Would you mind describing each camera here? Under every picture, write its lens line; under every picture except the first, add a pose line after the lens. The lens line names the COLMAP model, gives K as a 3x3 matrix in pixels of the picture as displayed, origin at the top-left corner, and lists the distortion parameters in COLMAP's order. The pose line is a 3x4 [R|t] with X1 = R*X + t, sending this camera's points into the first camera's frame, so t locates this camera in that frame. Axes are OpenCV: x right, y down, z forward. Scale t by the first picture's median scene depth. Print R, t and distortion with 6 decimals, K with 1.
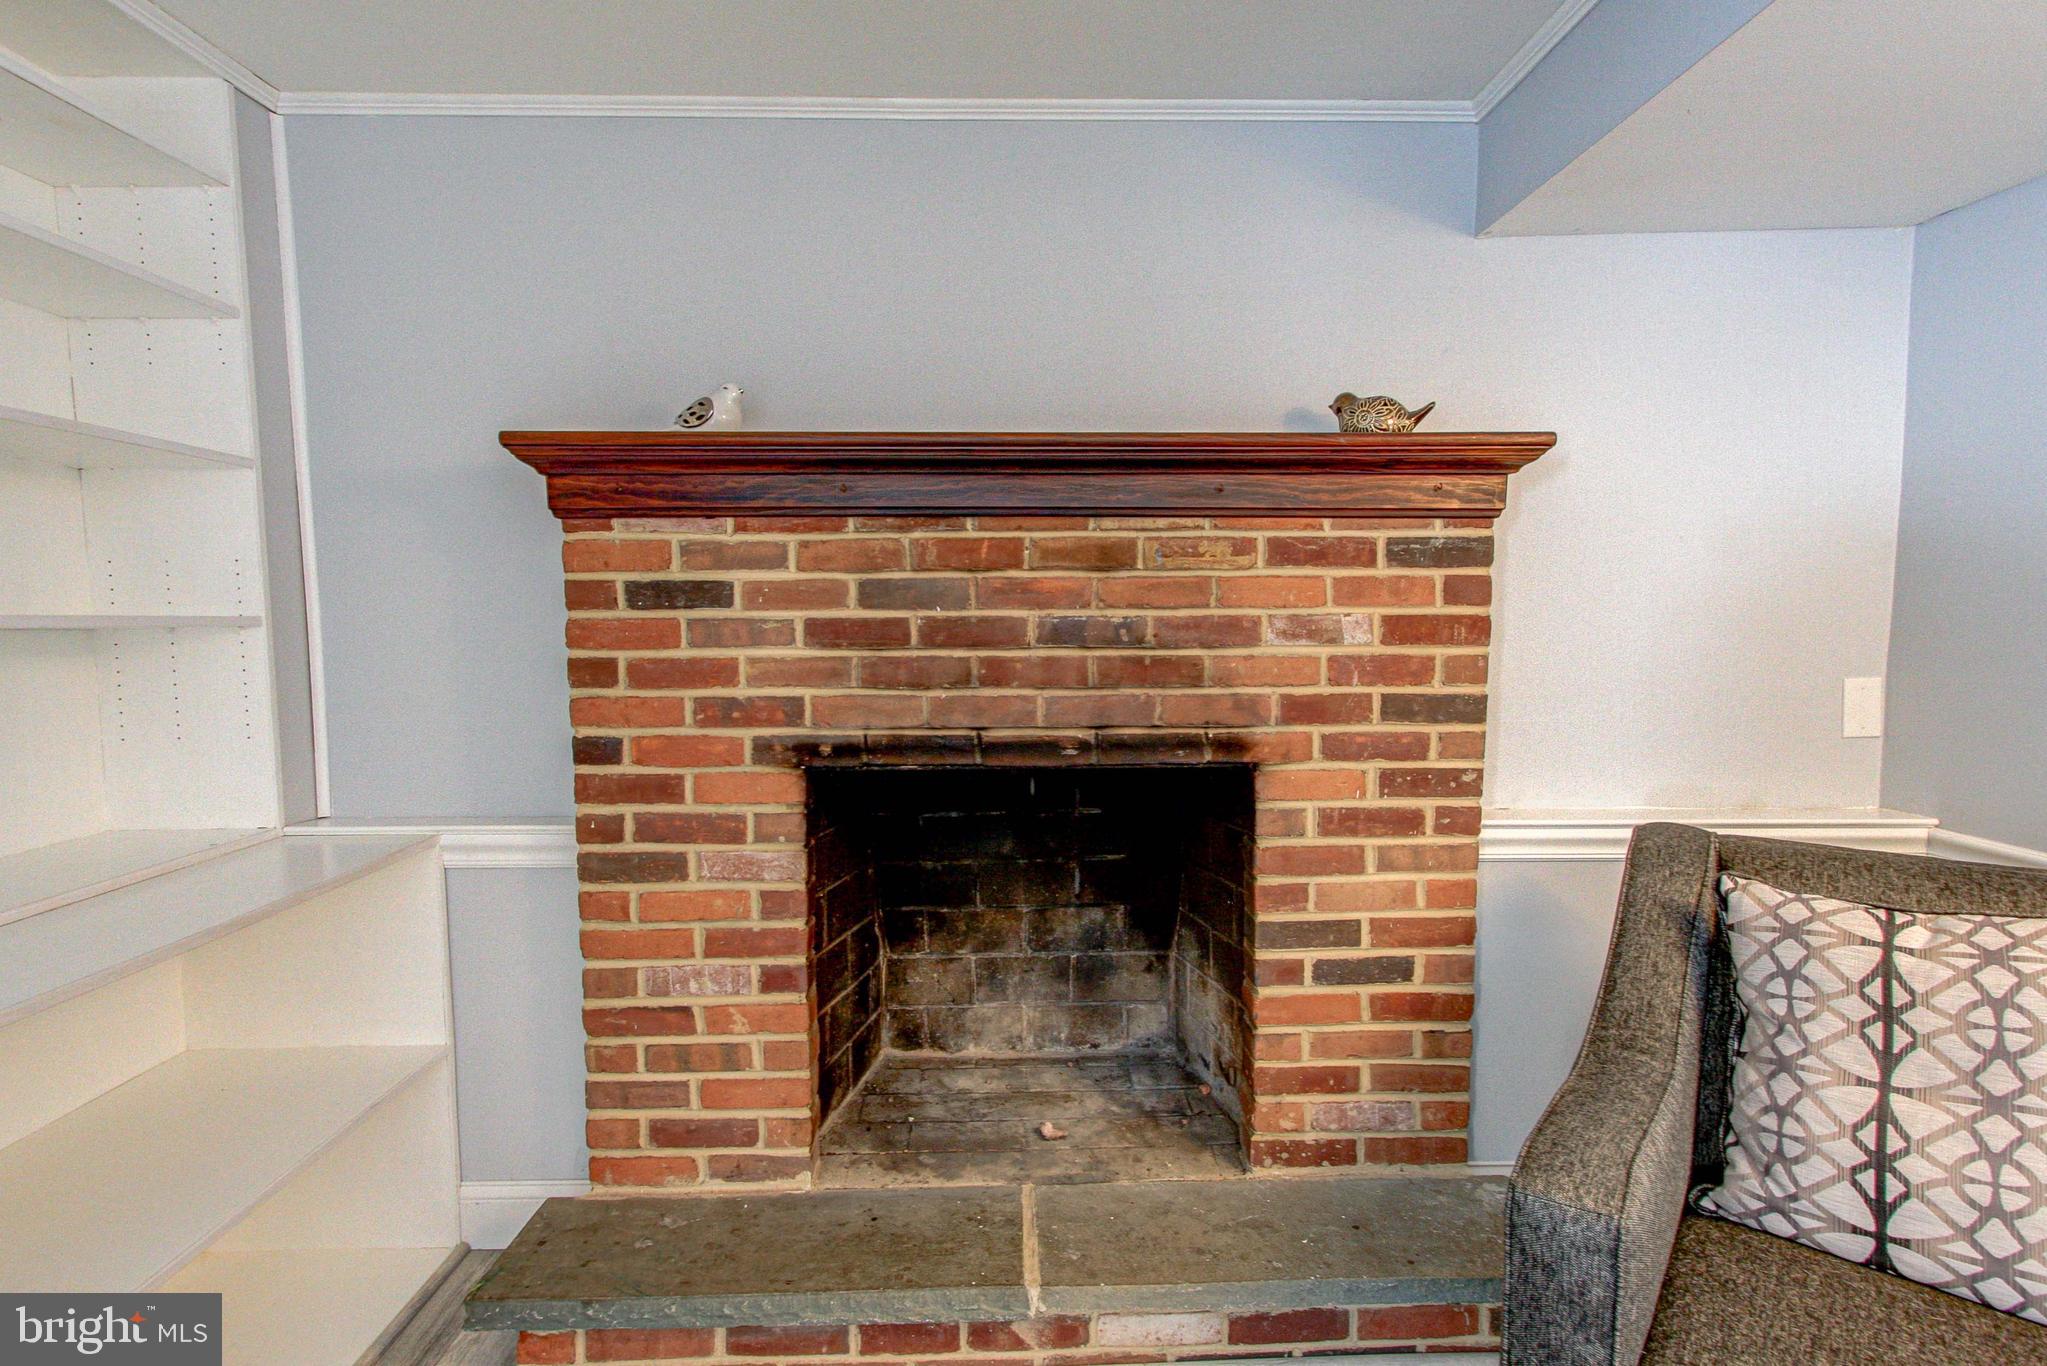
lens RADIAL K [[956.7, 0, 1026.7], [0, 956.7, 693.3], [0, 0, 1]] dist [-0.004783, 0.003123]
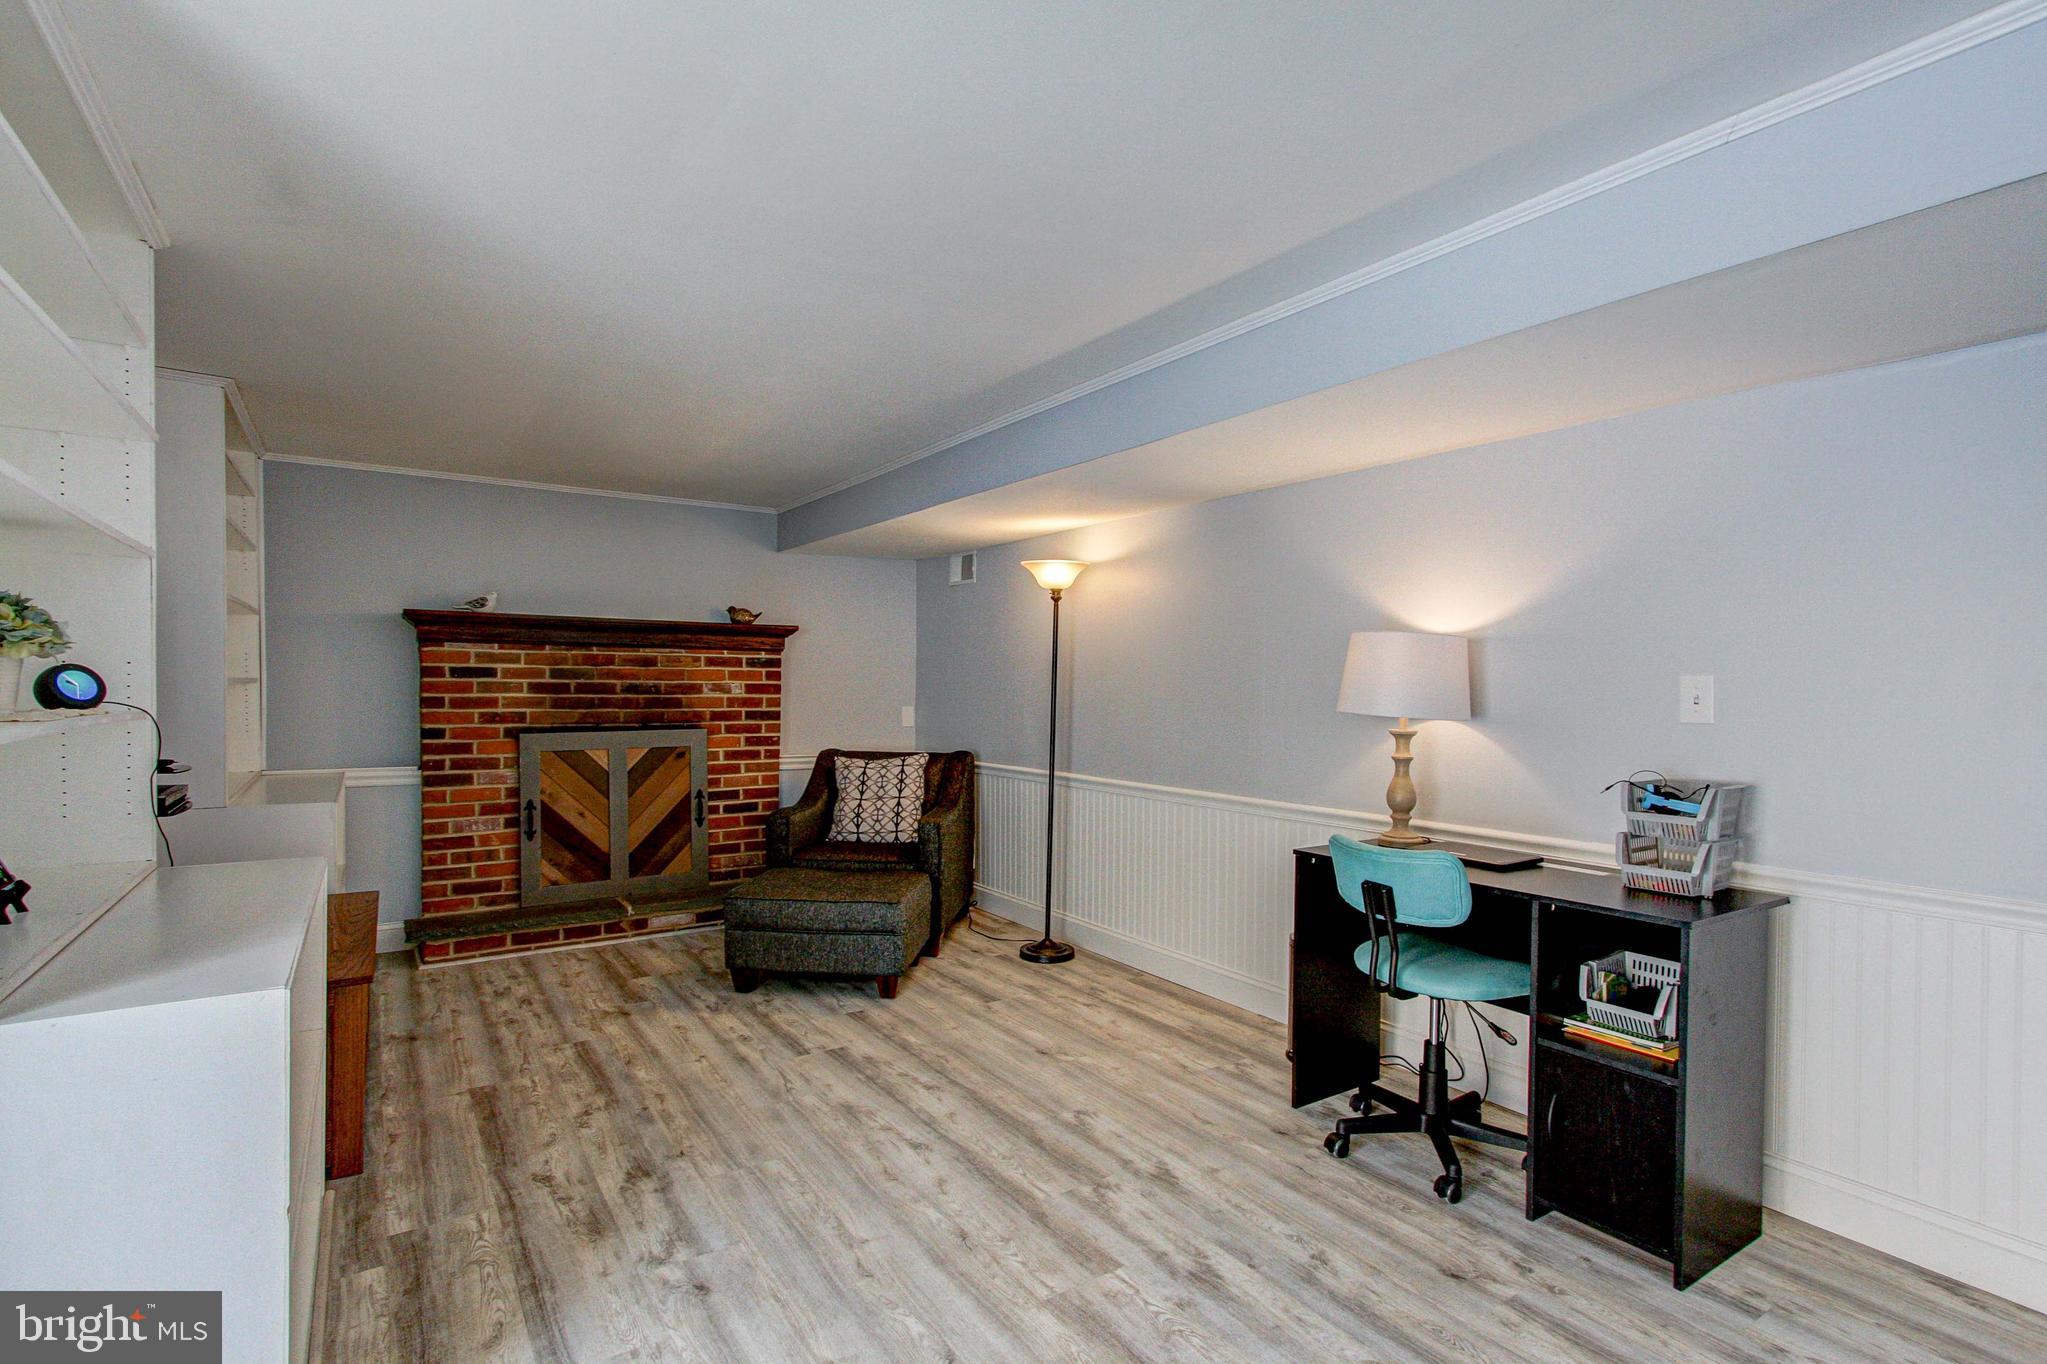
lens RADIAL K [[956.7, 0, 1026.5], [0, 956.7, 693.5], [0, 0, 1]] dist [-0.004783, 0.003123]
pose [[0.834920, 0.006971, 0.550327, -0.525597], [0.031650, 0.997657, -0.060654, 0.154744], [-0.549460, 0.068059, 0.832743, -1.930041]]
